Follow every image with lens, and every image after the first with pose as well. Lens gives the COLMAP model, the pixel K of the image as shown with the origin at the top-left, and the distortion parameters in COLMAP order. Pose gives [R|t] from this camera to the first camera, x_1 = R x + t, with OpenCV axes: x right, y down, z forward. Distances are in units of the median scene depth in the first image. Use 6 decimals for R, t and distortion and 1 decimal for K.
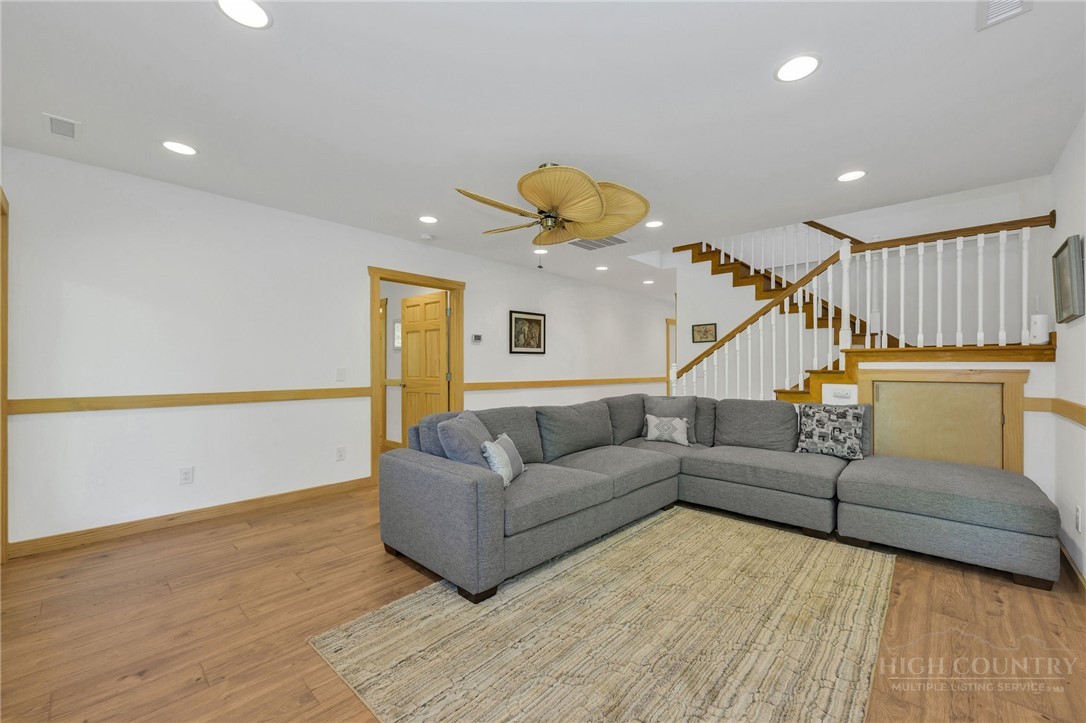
lens RADIAL K [[438.5, 0, 540.8], [0, 438.5, 369.0], [0, 0, 1]] dist [-0.002727, -0.000546]
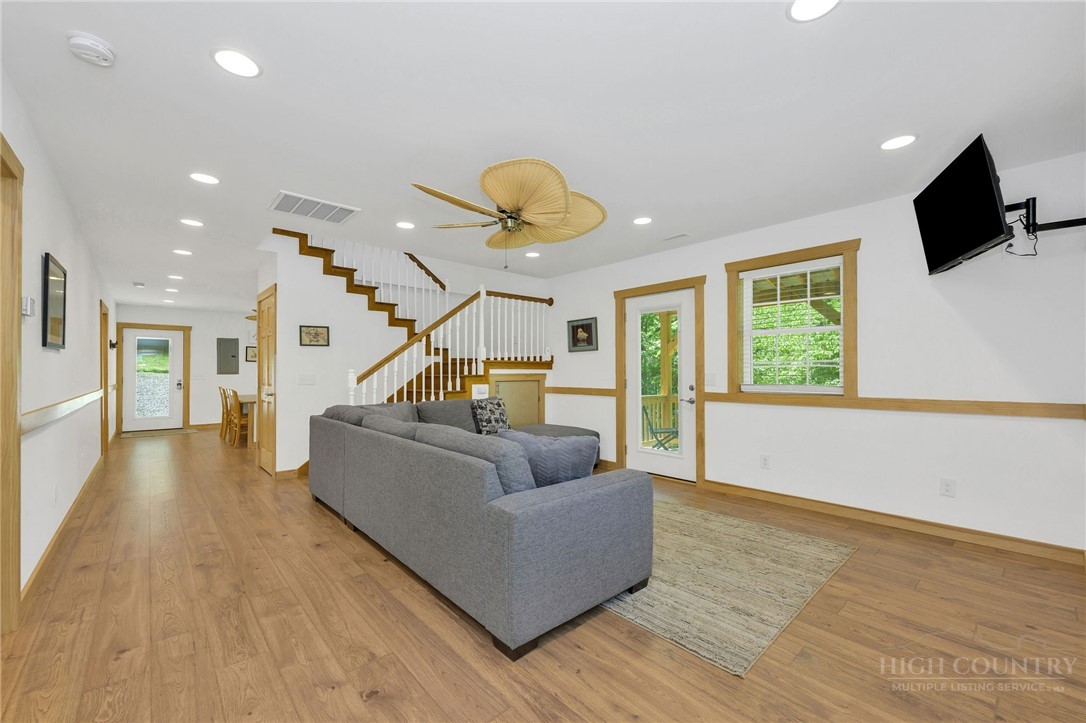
lens RADIAL K [[453.7, 0, 537.5], [0, 453.7, 361.1], [0, 0, 1]] dist [0.000002, -0.006632]
pose [[0.068843, 0.023045, 0.997361, -0.963022], [0.008912, 0.999679, -0.023713, -0.005598], [-0.997588, 0.010521, 0.068616, 0.864400]]
